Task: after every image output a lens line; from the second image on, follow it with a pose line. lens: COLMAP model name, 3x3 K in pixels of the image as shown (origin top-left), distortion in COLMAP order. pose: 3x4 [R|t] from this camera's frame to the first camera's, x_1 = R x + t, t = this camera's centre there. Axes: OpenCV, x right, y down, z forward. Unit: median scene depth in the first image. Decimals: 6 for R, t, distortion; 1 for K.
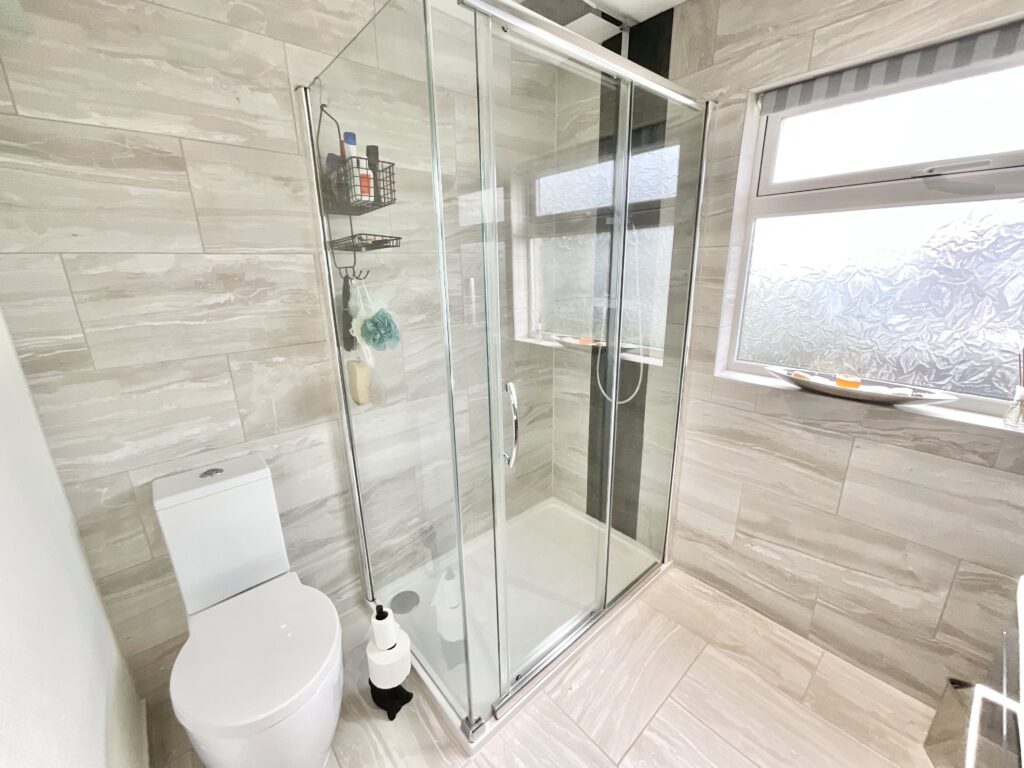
lens RADIAL K [[415.9, 0, 508.1], [0, 415.9, 380.7], [0, 0, 1]] dist [-0.000081, -0.000343]
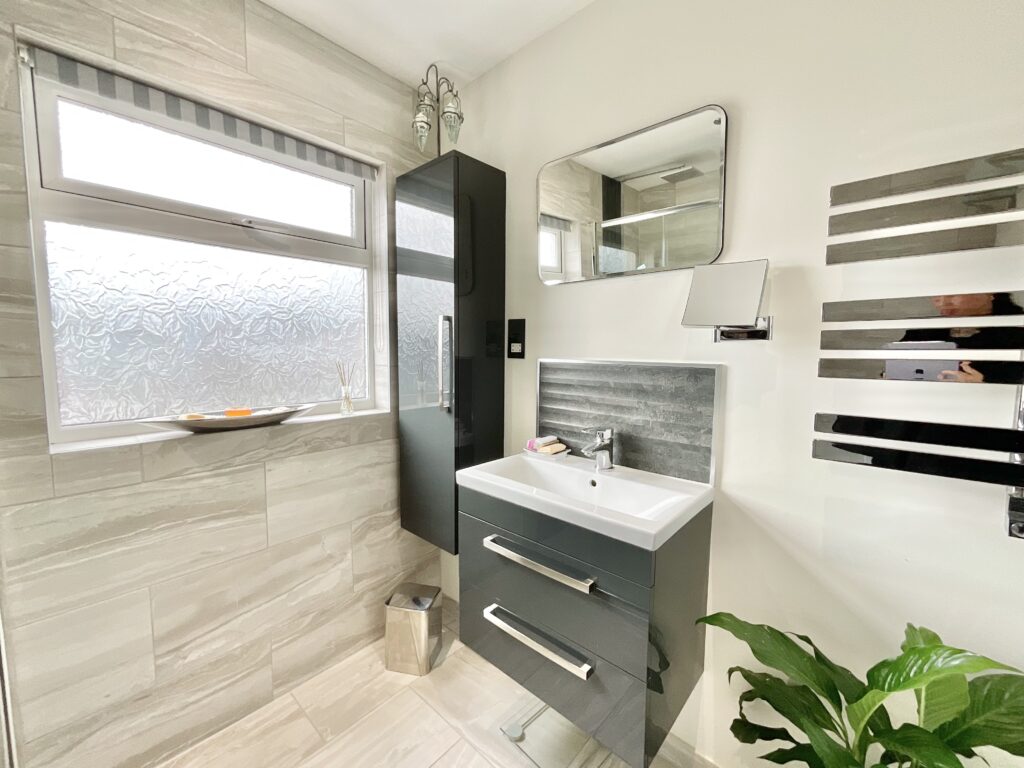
lens RADIAL K [[415.9, 0, 506.6], [0, 415.9, 384.6], [0, 0, 1]] dist [-0.000081, -0.000343]
pose [[-0.124228, -0.061919, 0.990320, -0.214492], [0.272030, 0.957686, 0.094002, 0.018140], [-0.954237, 0.281074, -0.102127, 0.446863]]
